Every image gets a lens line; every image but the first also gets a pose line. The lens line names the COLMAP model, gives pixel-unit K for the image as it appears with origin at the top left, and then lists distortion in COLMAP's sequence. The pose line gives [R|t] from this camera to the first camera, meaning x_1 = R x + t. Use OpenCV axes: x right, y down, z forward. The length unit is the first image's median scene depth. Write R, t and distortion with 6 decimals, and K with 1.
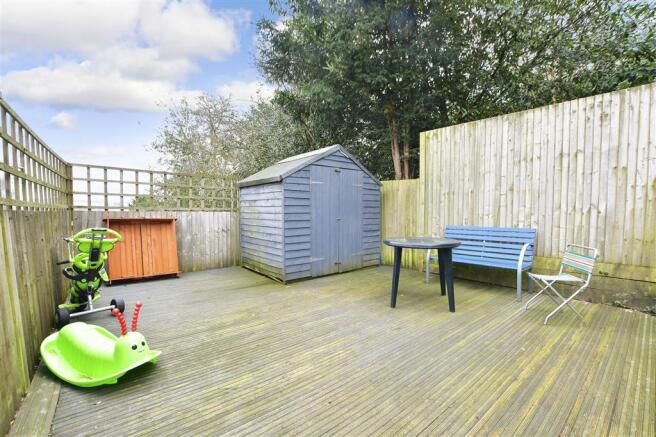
lens RADIAL K [[288.4, 0, 328.2], [0, 288.4, 222.3], [0, 0, 1]] dist [-0.030126, 0.003570]
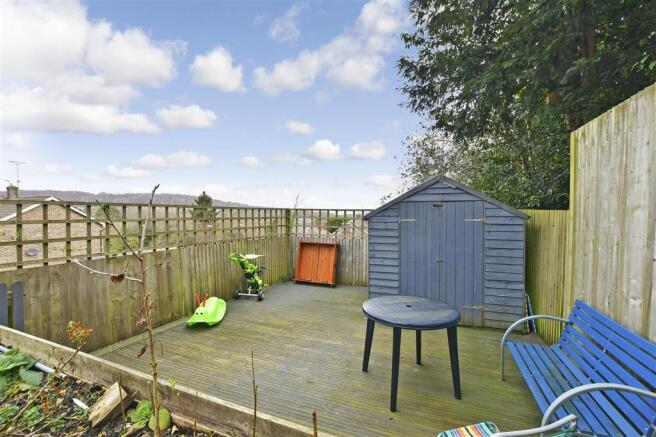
lens RADIAL K [[292.3, 0, 328.0], [0, 292.3, 218.5], [0, 0, 1]] dist [-0.025833, 0.000278]
pose [[0.459824, 0.011824, -0.887931, 0.781669], [-0.035360, 0.999362, -0.005004, -0.144302], [0.887306, 0.033698, 0.459949, 0.358885]]
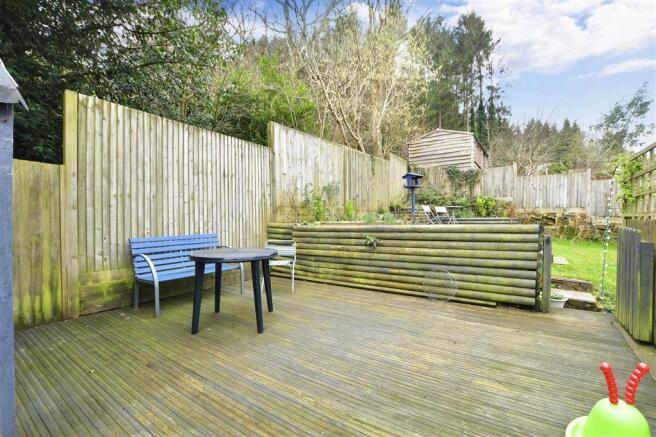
lens RADIAL K [[288.4, 0, 328.2], [0, 288.4, 222.3], [0, 0, 1]] dist [-0.030126, 0.003570]
pose [[-0.265331, -0.015550, 0.964032, -0.505798], [0.040866, 0.998790, 0.027359, -0.035157], [-0.963291, 0.046655, -0.264375, 0.803859]]
